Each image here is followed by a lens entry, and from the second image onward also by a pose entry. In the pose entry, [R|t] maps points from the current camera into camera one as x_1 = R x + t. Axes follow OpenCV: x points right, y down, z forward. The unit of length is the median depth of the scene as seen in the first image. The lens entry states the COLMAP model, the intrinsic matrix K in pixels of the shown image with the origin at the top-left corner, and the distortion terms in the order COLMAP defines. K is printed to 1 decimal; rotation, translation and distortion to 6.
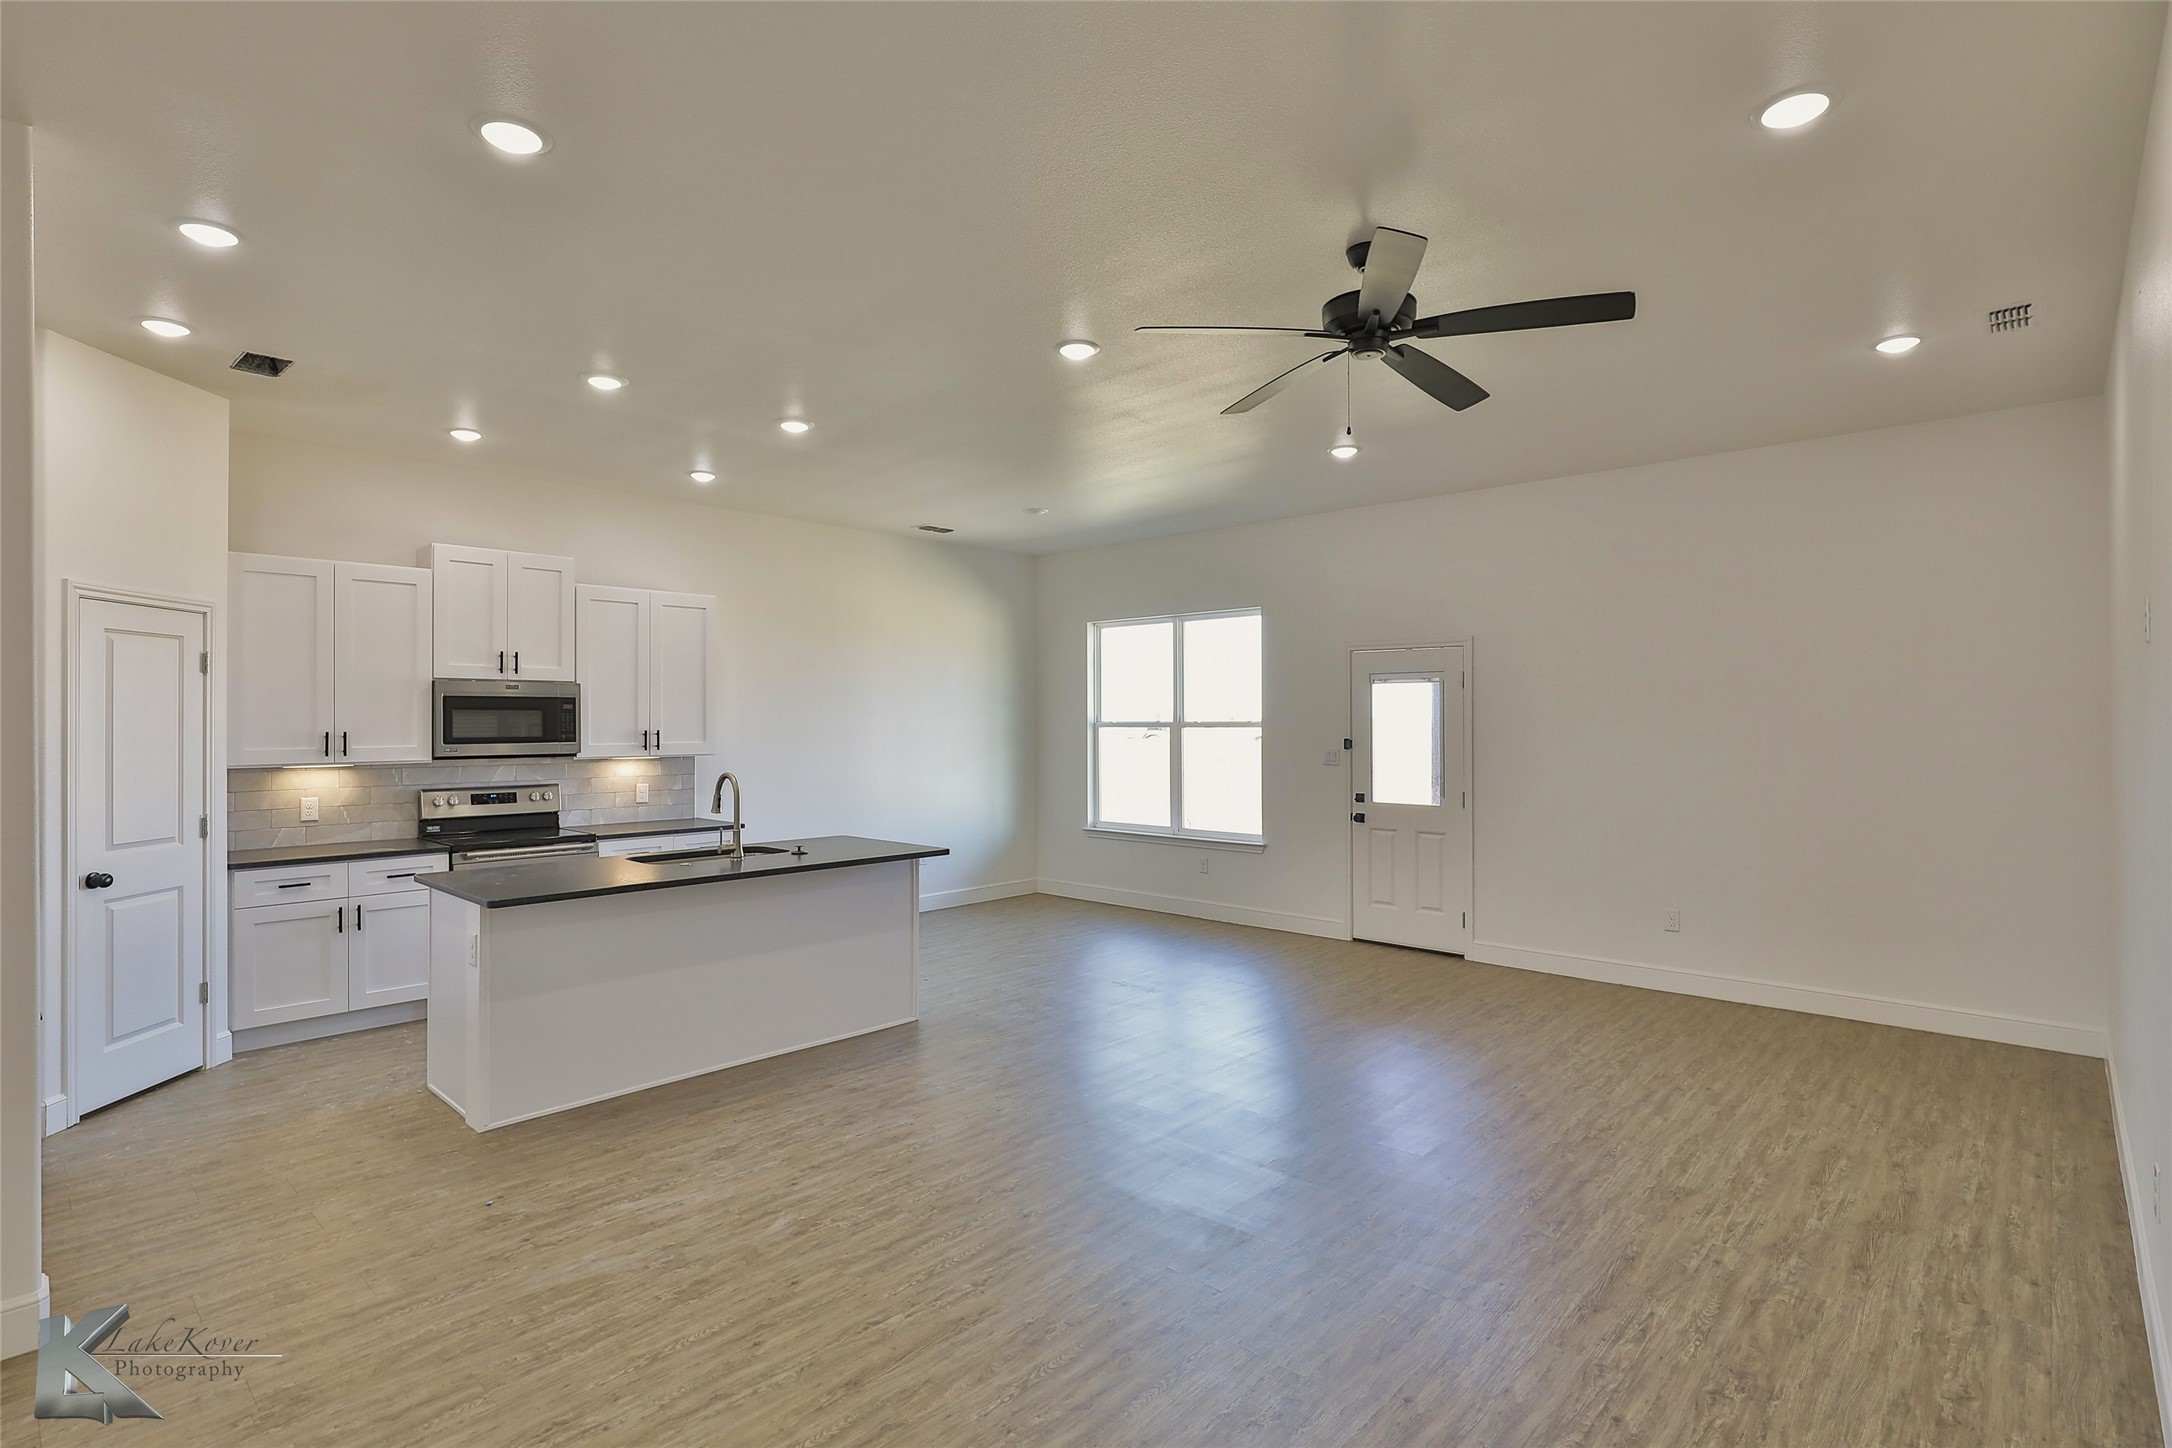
lens RADIAL K [[1054.6, 0, 1080.4], [0, 1054.6, 717.2], [0, 0, 1]] dist [-0.010703, 0.004997]
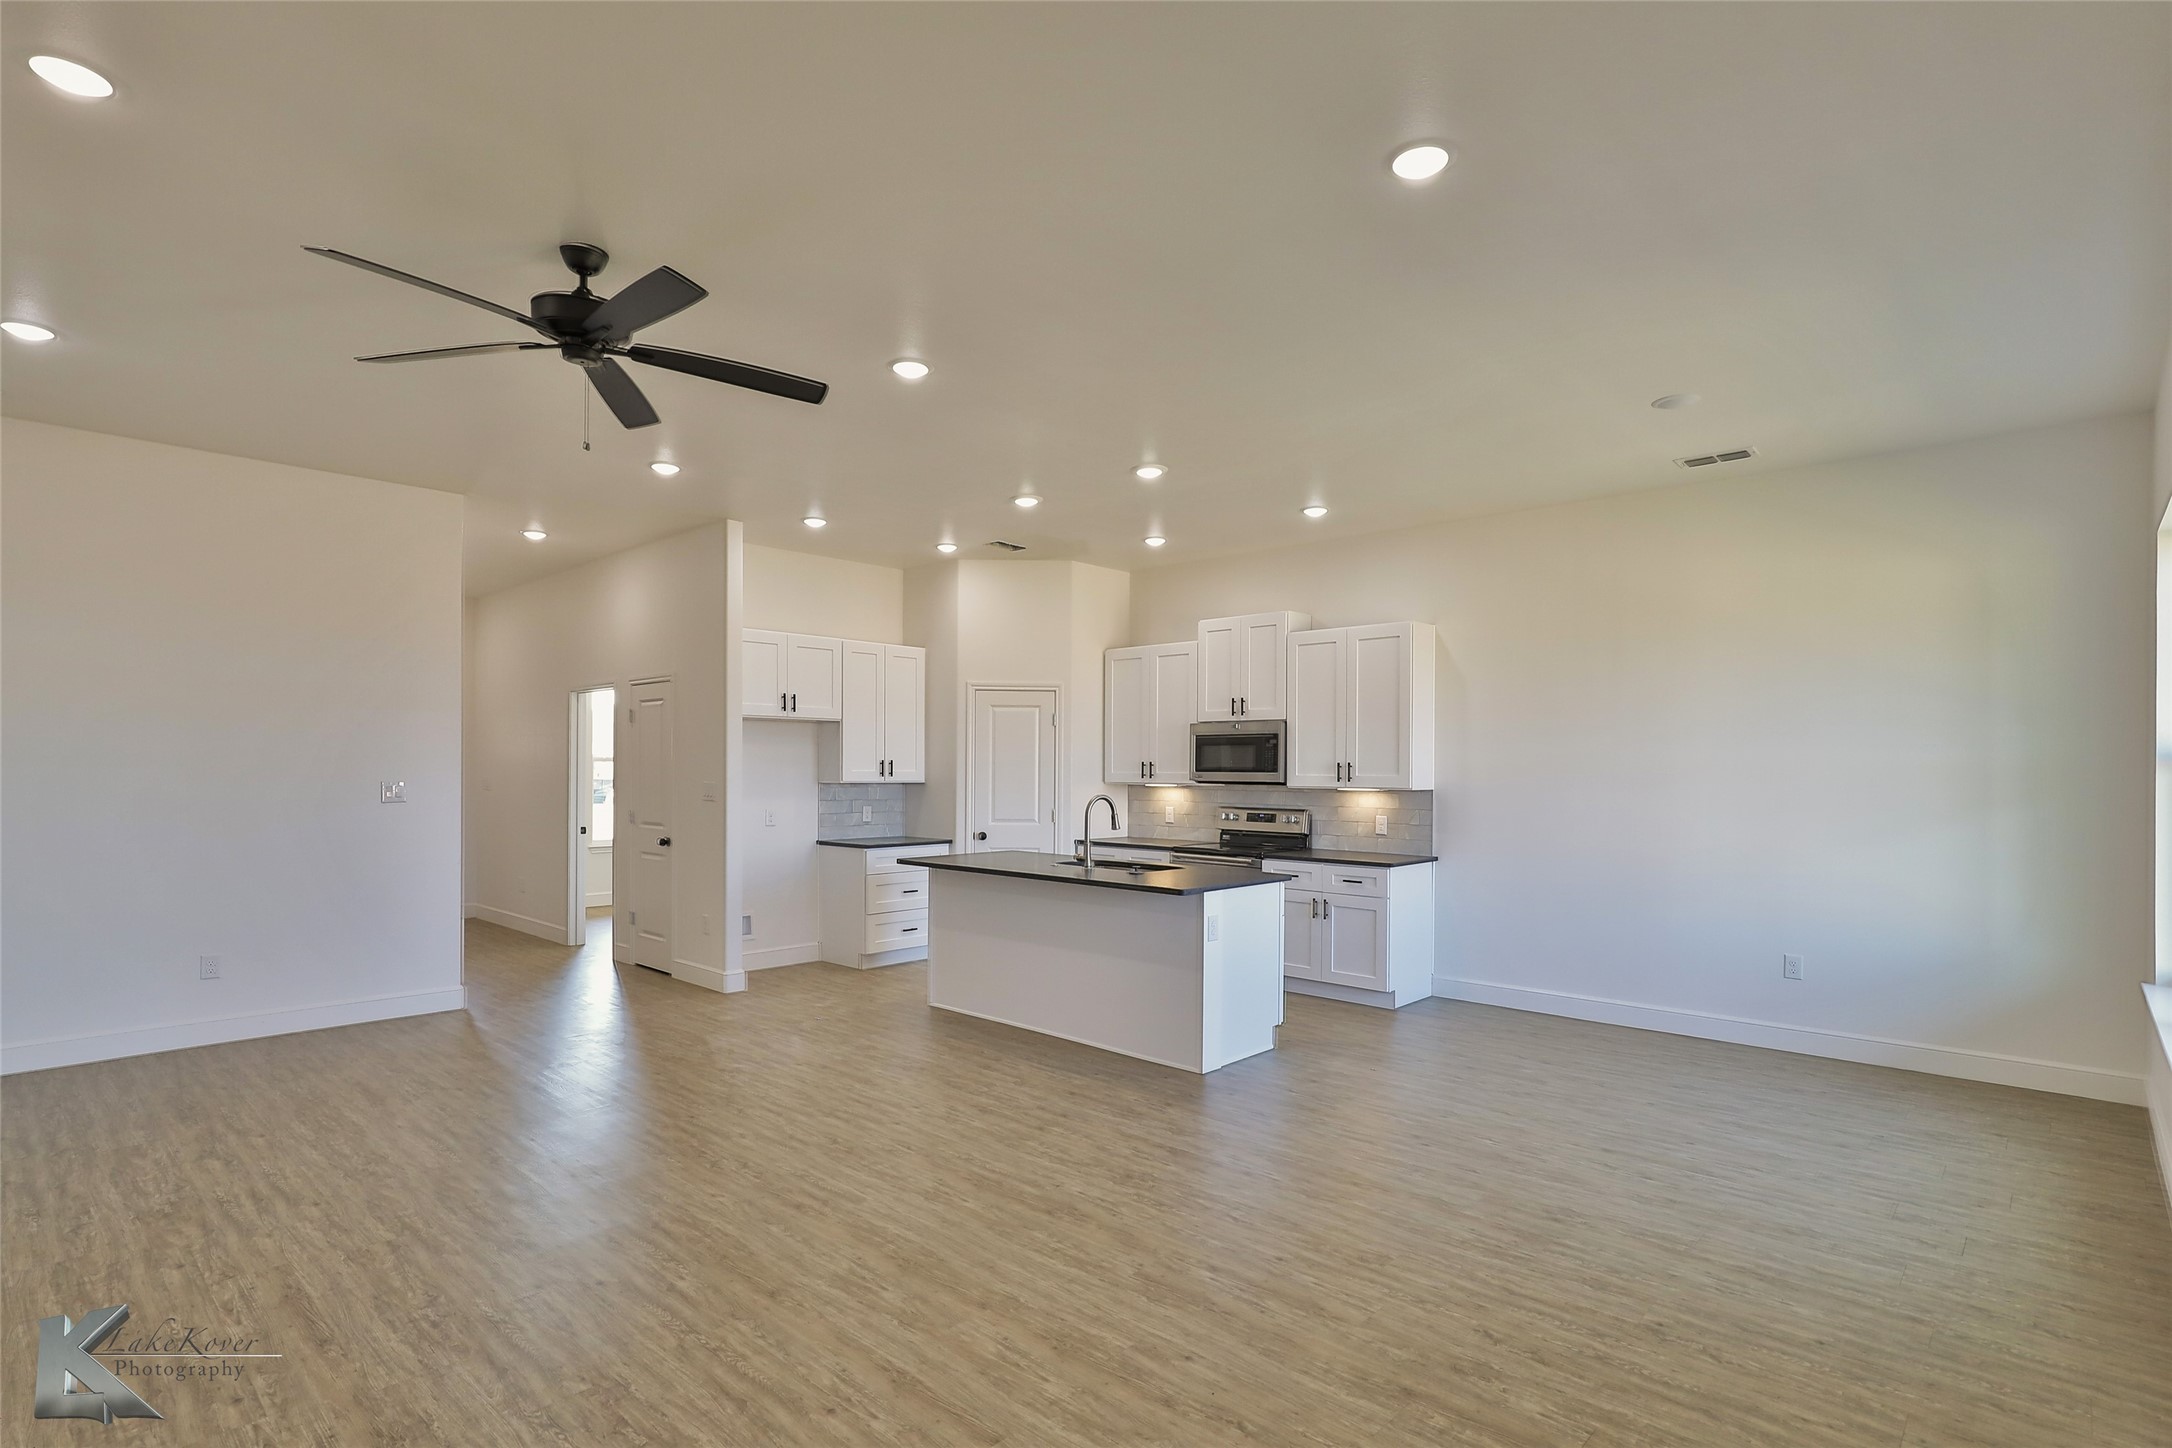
lens RADIAL K [[1054.6, 0, 1078.9], [0, 1054.6, 761.9], [0, 0, 1]] dist [-0.010703, 0.004997]
pose [[-0.000980, -0.003256, -0.999994, 0.725720], [-0.001288, 0.999994, -0.003255, 0.017849], [0.999999, 0.001285, -0.000984, 0.848516]]
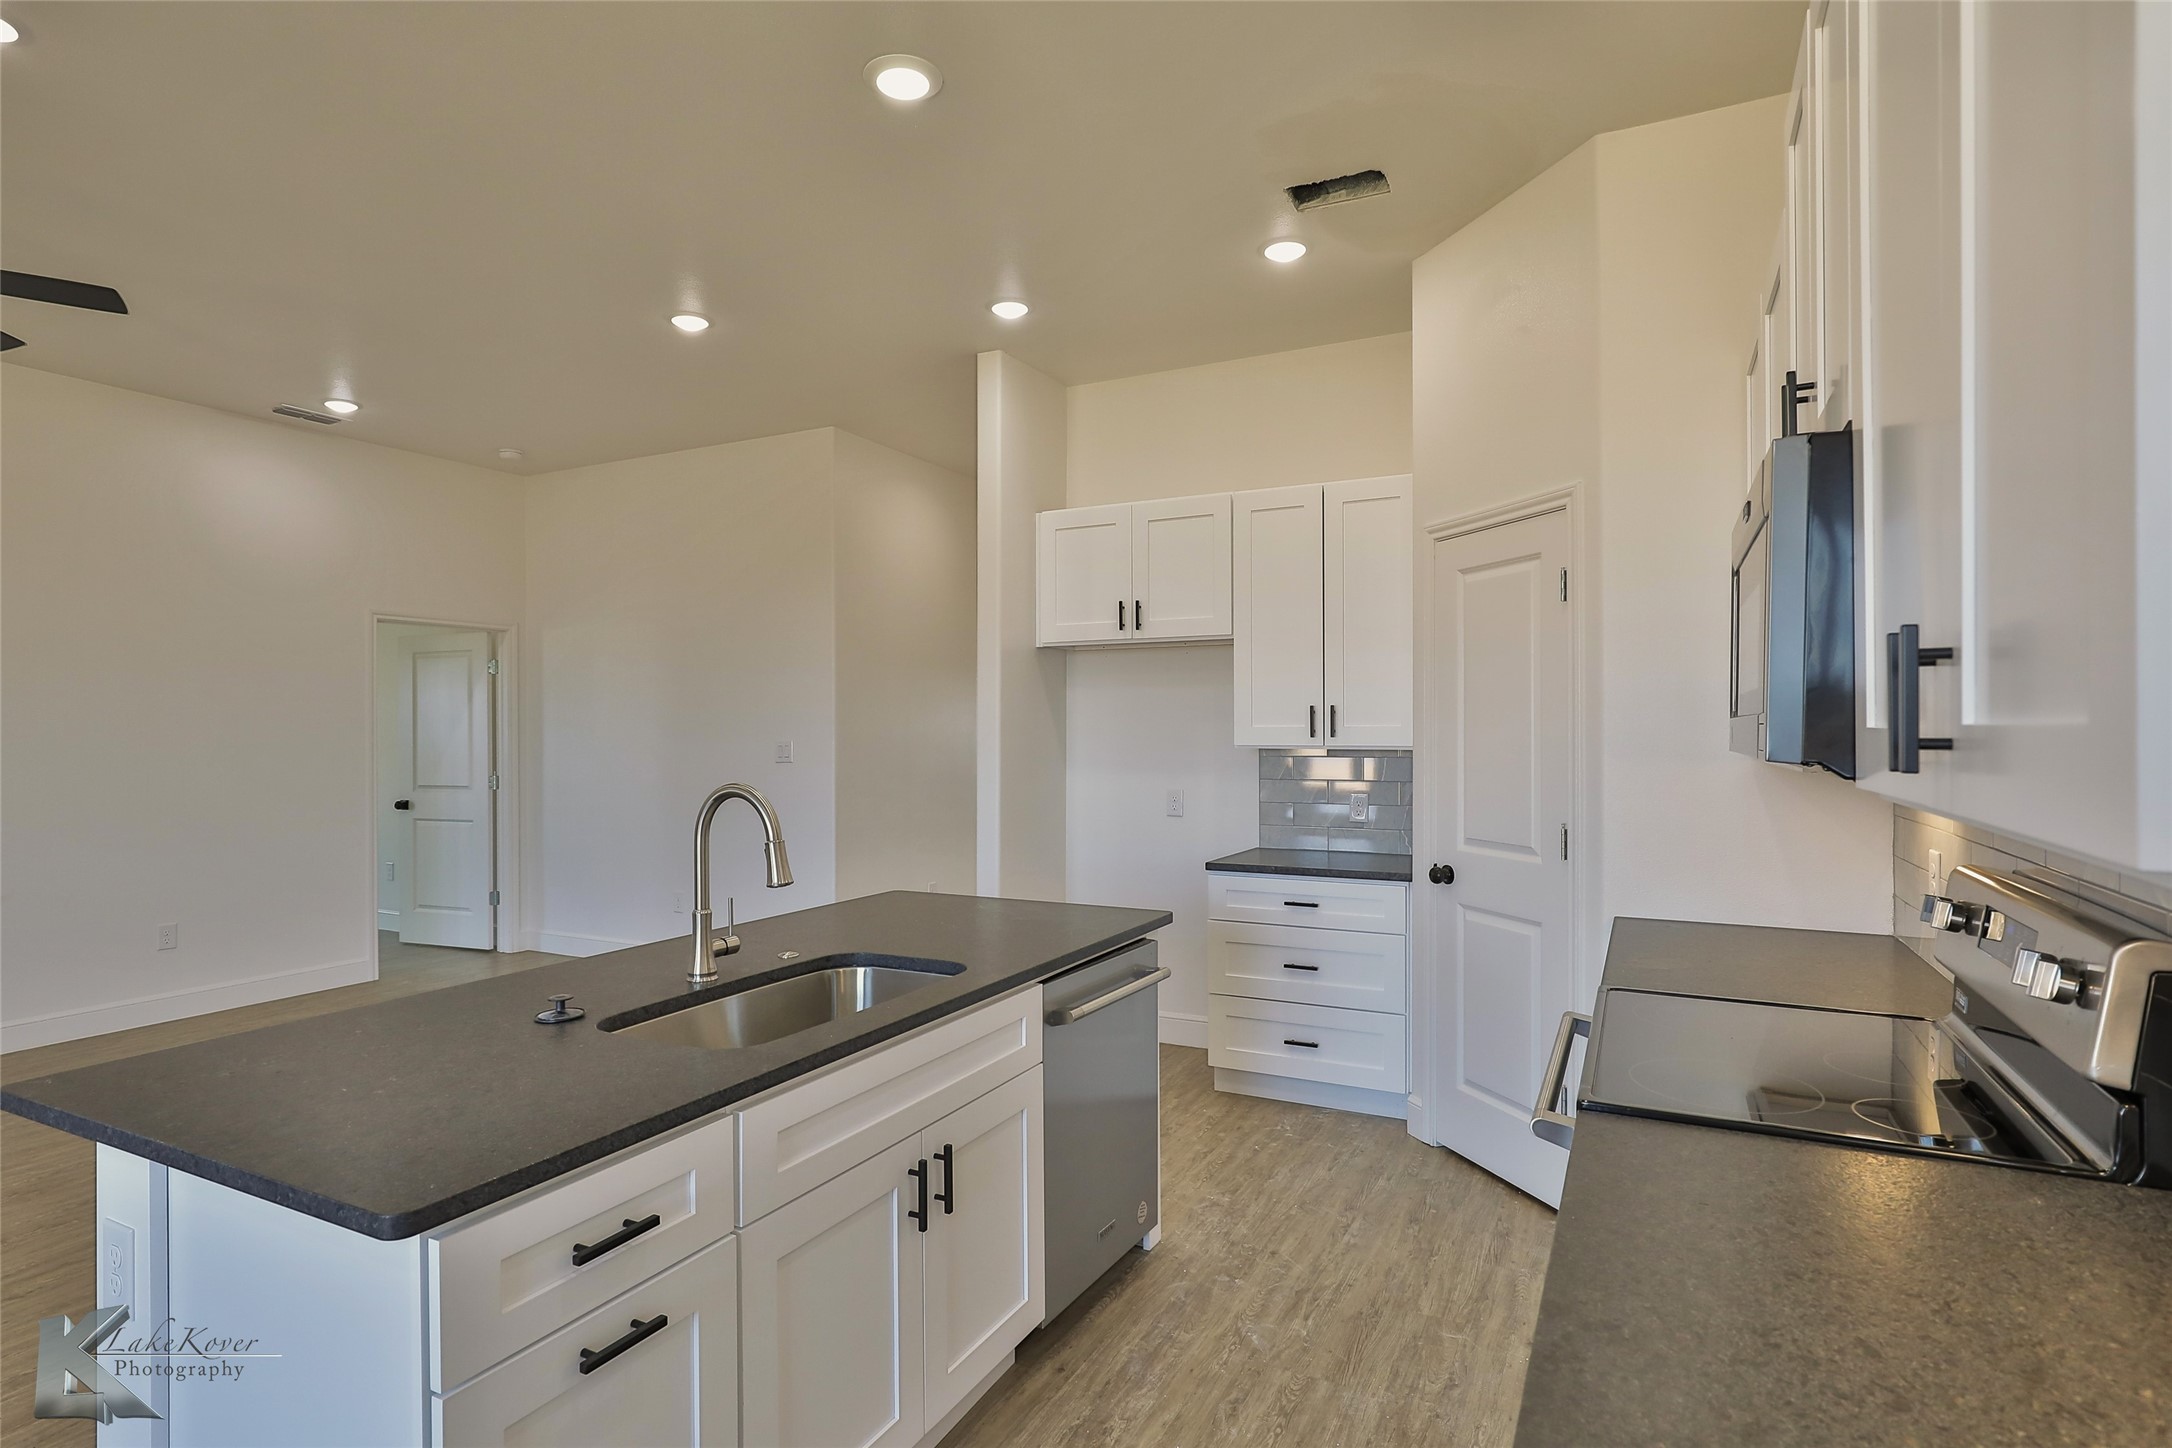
lens RADIAL K [[1110.9, 0, 1078.8], [0, 1110.9, 729.6], [0, 0, 1]] dist [-0.000301, -0.002170]
pose [[-0.960485, 0.006401, -0.278257, -0.297264], [0.007558, 0.999967, -0.003088, 0.029400], [0.278228, -0.005069, -0.960502, 1.275728]]
